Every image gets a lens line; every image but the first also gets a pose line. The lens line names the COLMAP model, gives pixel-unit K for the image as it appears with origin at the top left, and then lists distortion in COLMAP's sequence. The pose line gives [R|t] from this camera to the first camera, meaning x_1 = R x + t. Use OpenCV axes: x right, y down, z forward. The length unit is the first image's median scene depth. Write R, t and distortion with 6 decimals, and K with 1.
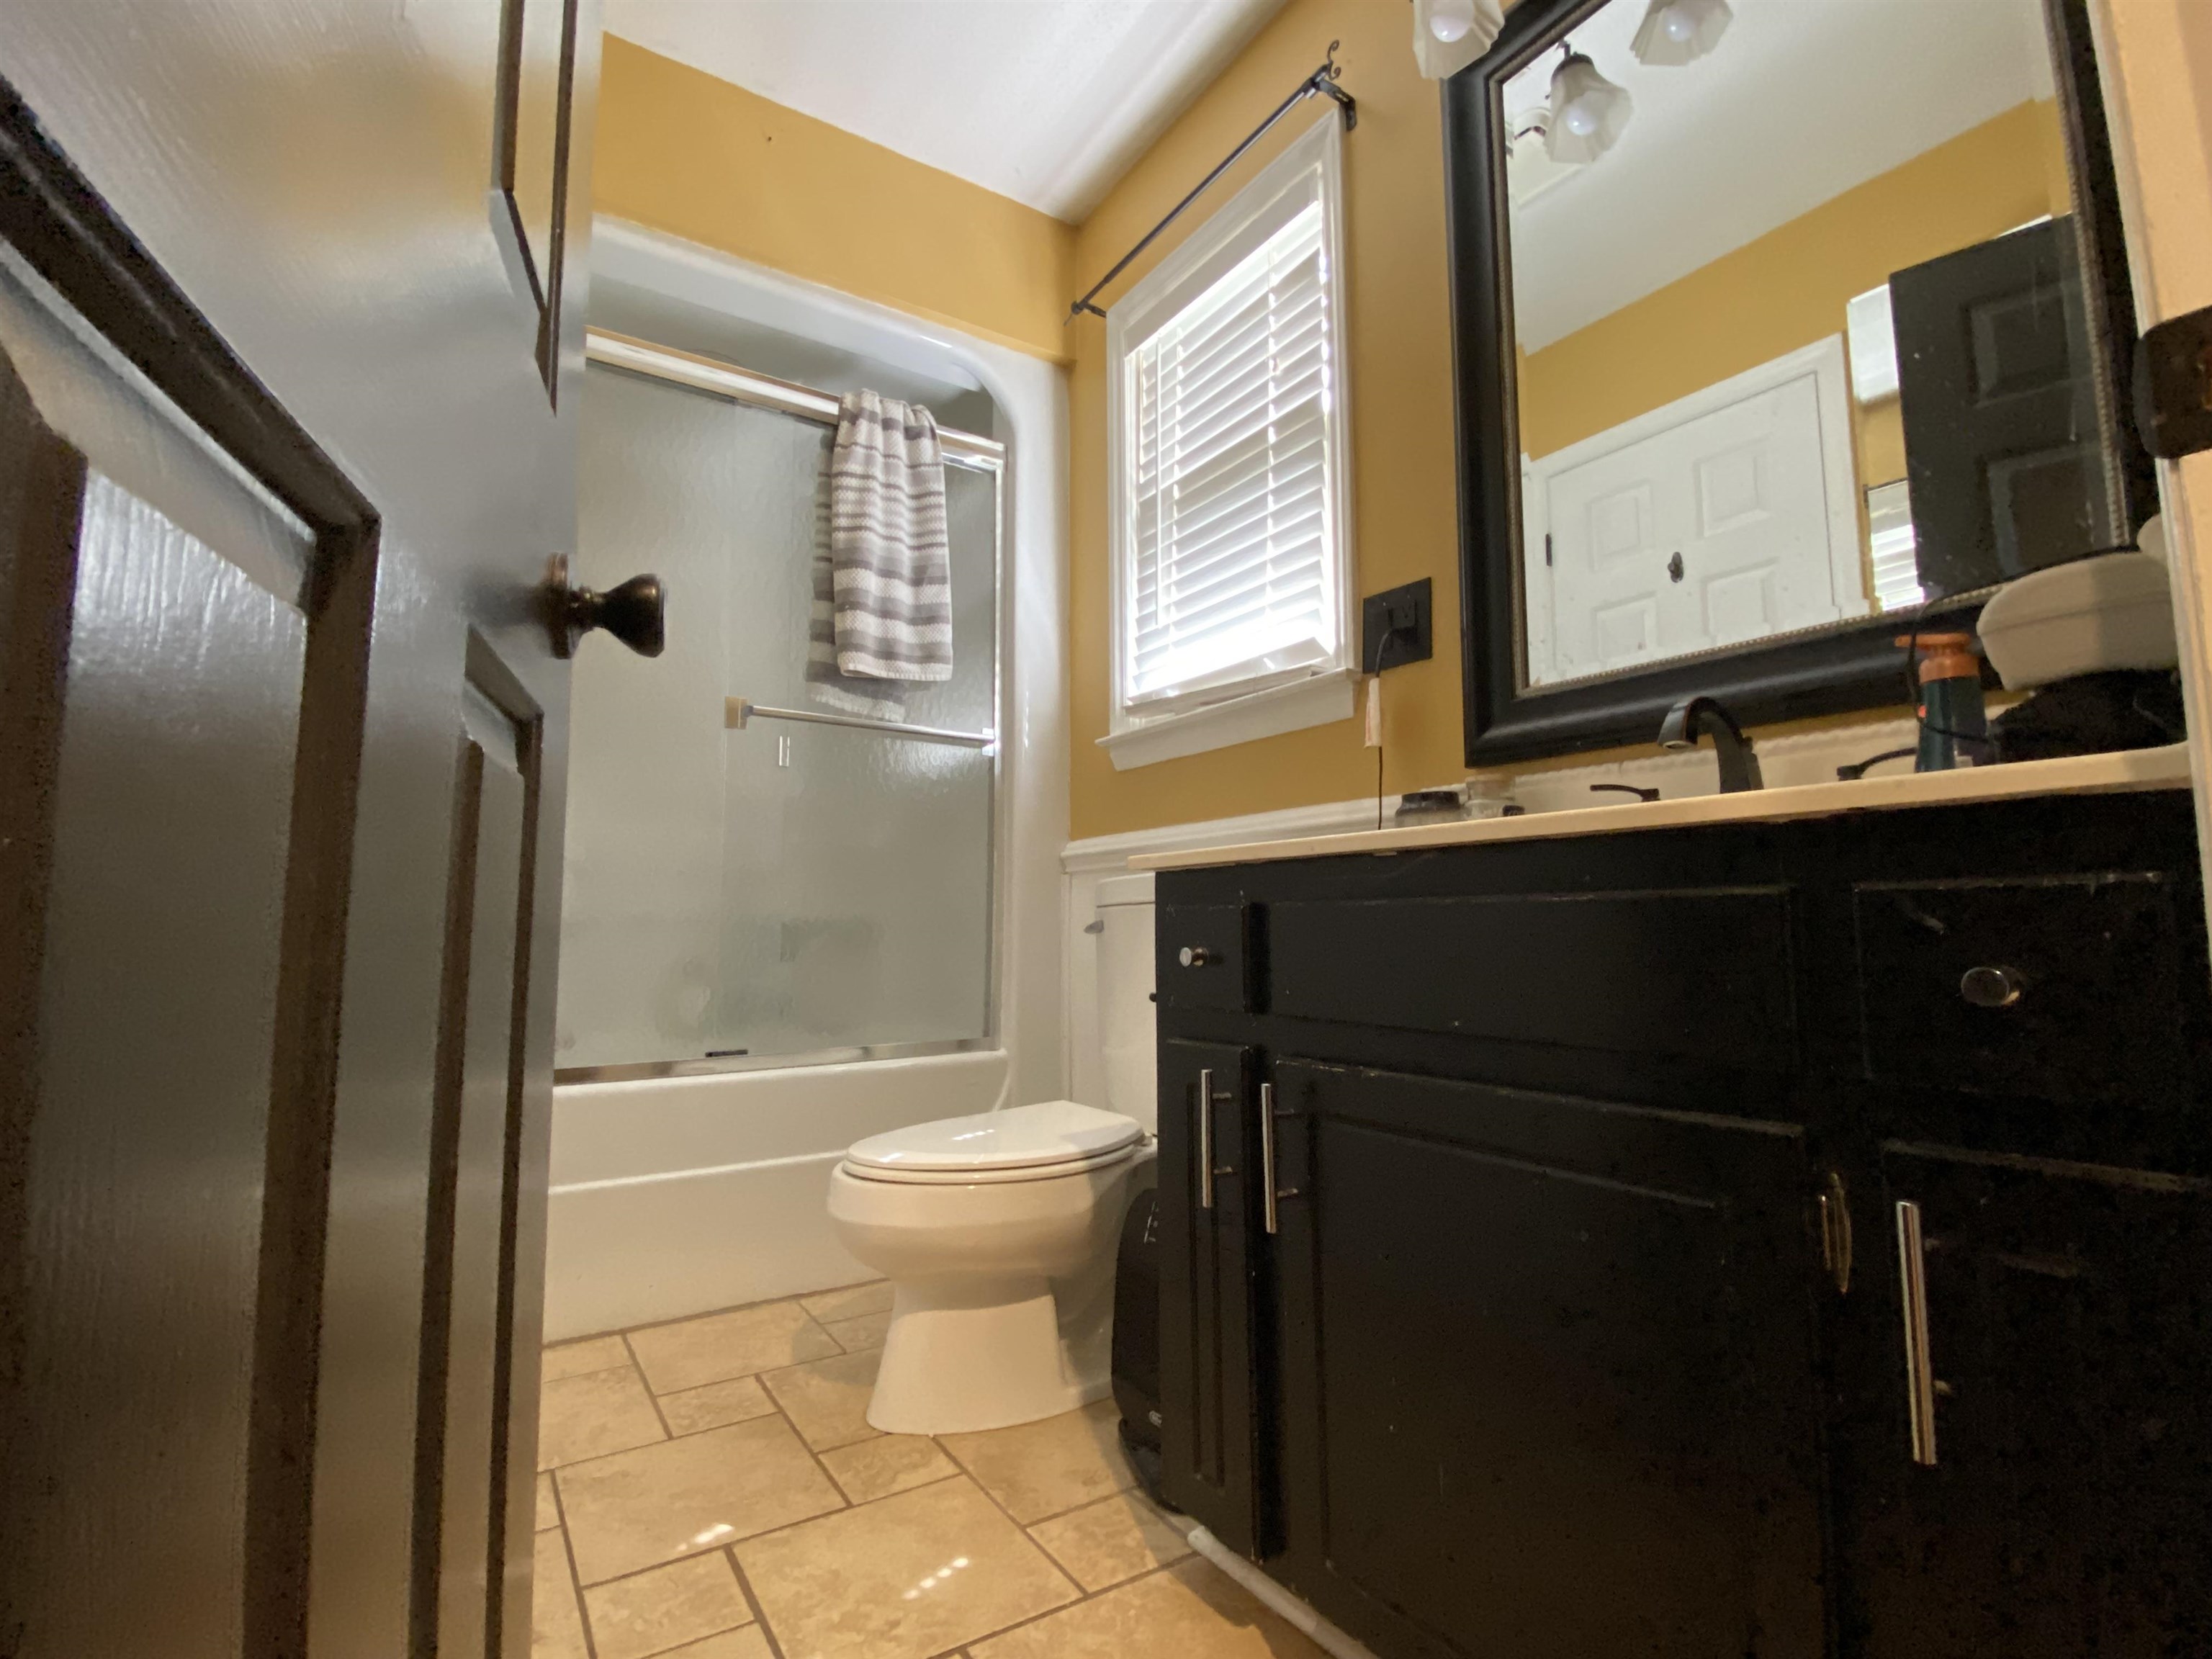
lens RADIAL K [[1014.3, 0, 1118.9], [0, 1014.3, 837.0], [0, 0, 1]] dist [0.001518, -0.015812]
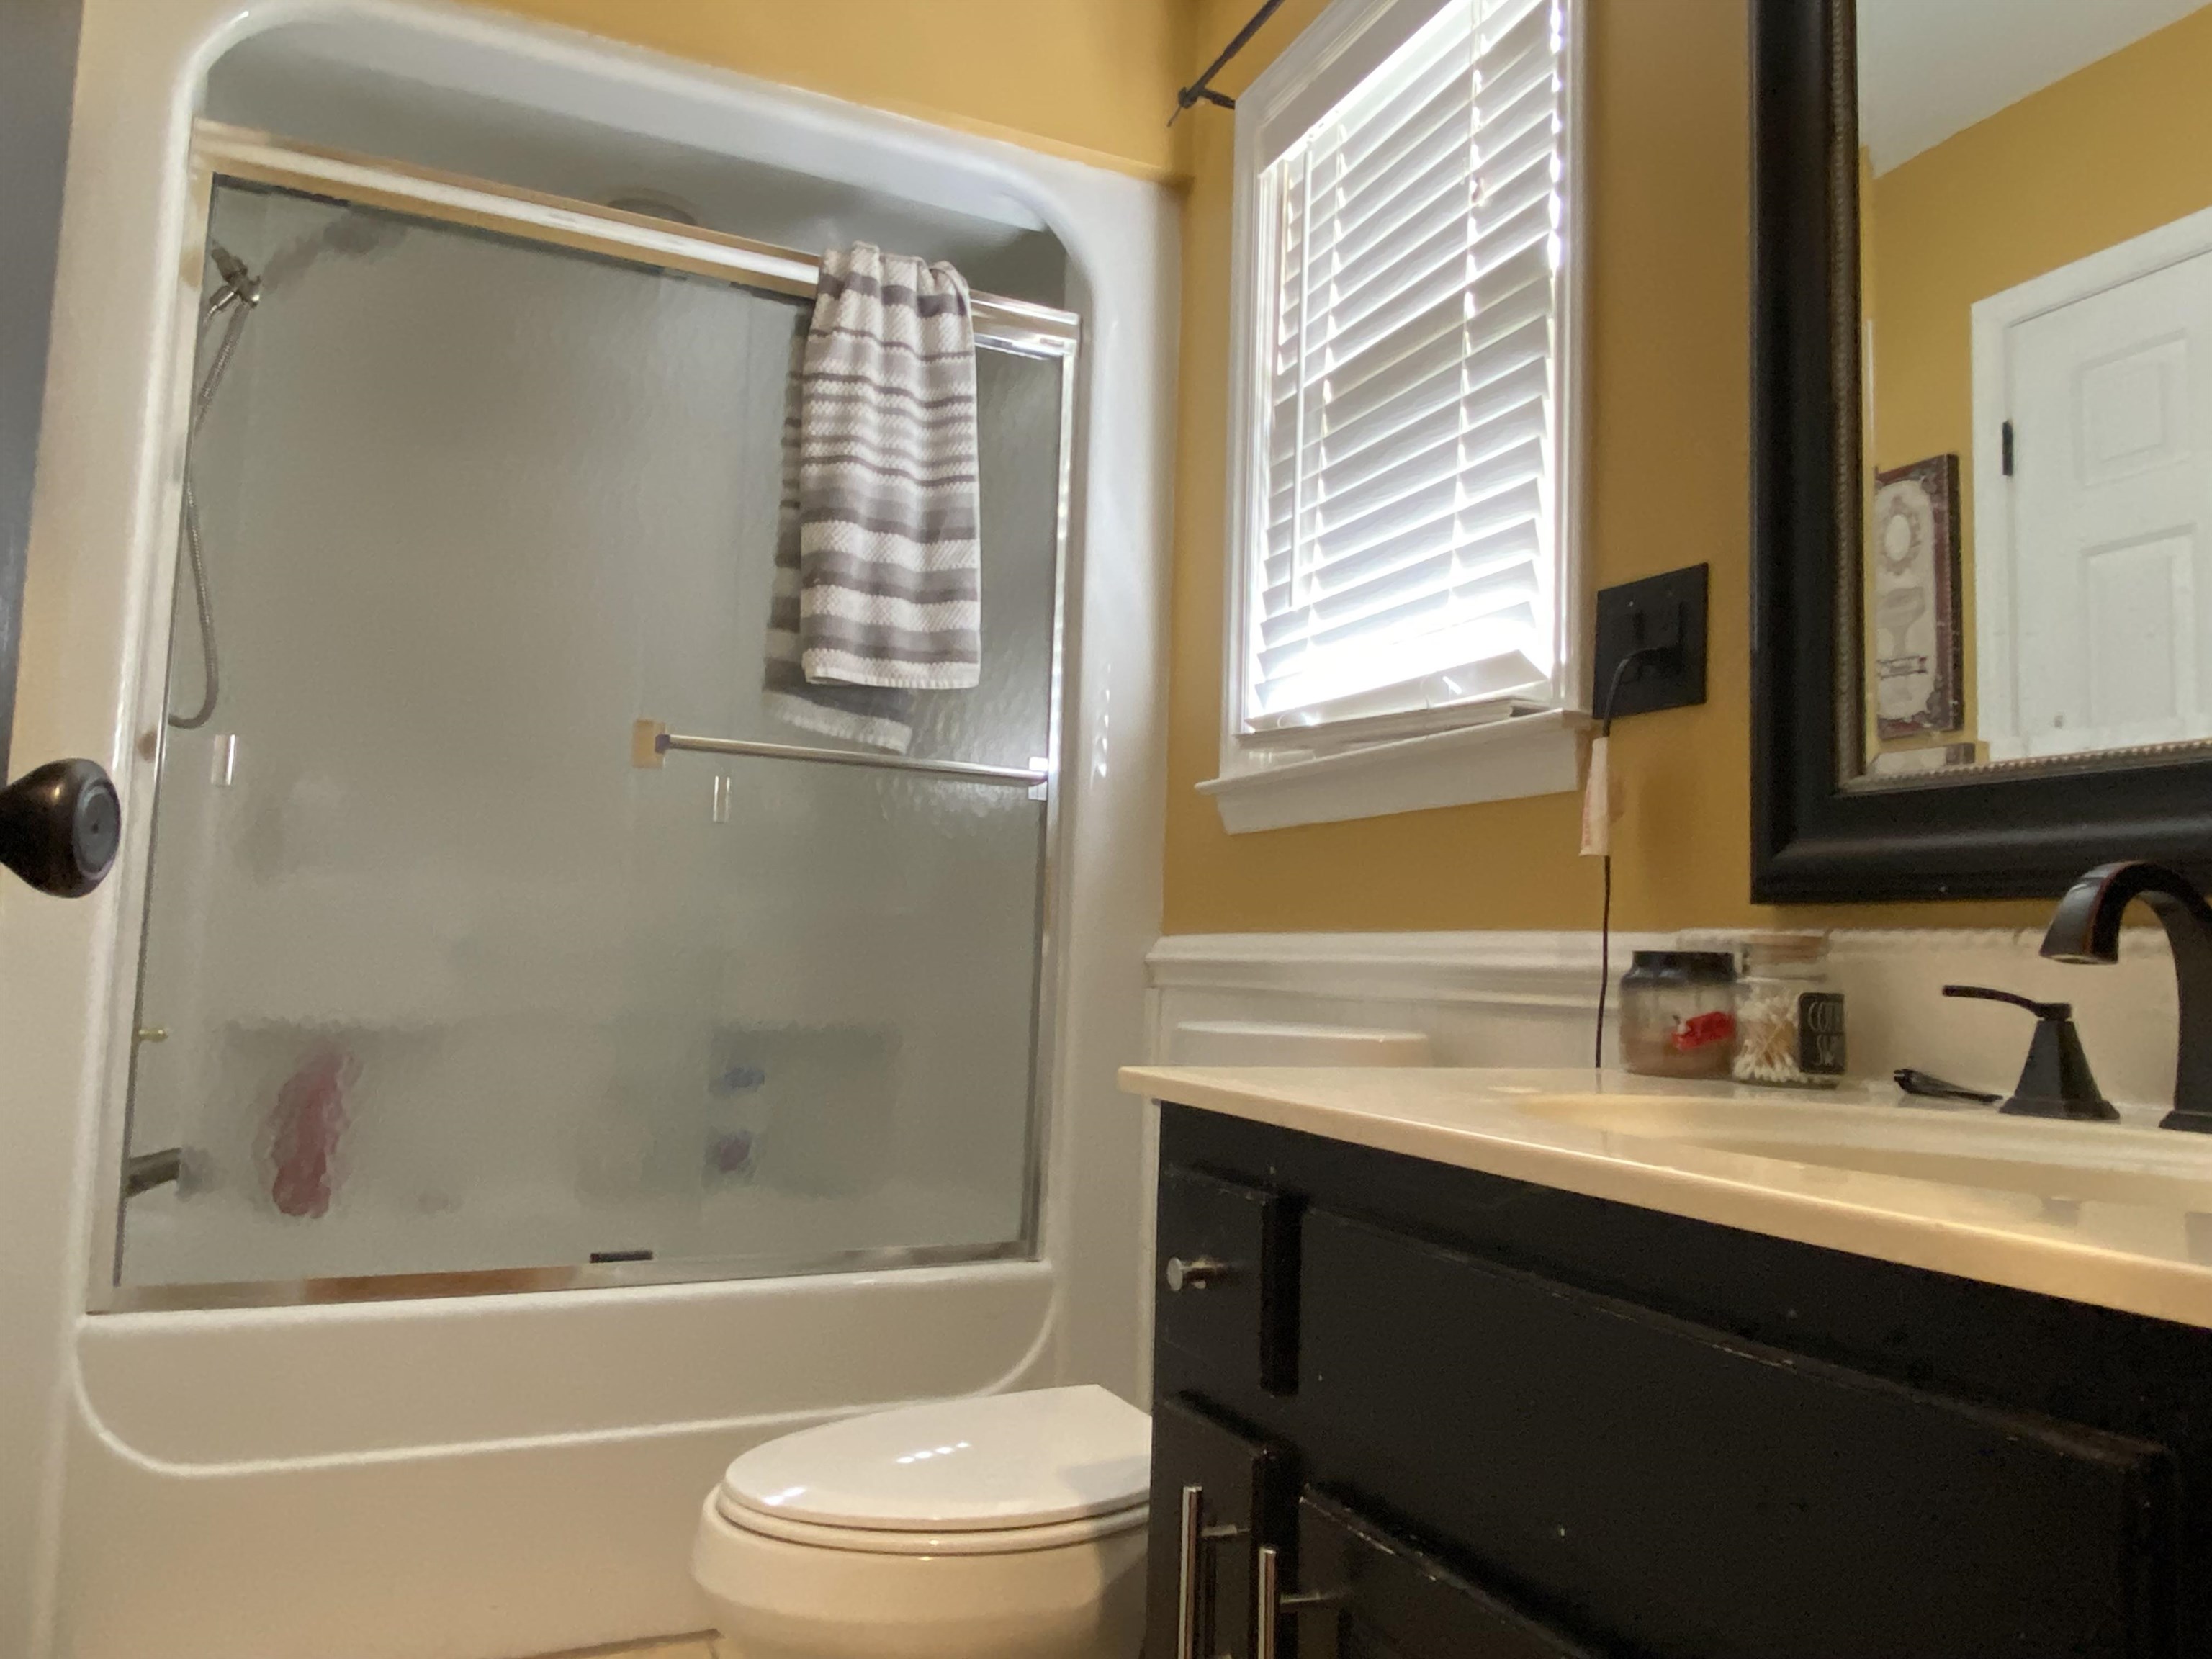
lens RADIAL K [[1523.3, 0, 1106.0], [0, 1523.3, 829.5], [0, 0, 1]] dist [0.024702, -0.040606]
pose [[0.986742, 0.020331, -0.161017, 0.078120], [-0.021366, 0.999761, -0.004698, -0.064339], [0.160883, 0.008077, 0.986940, 0.056545]]
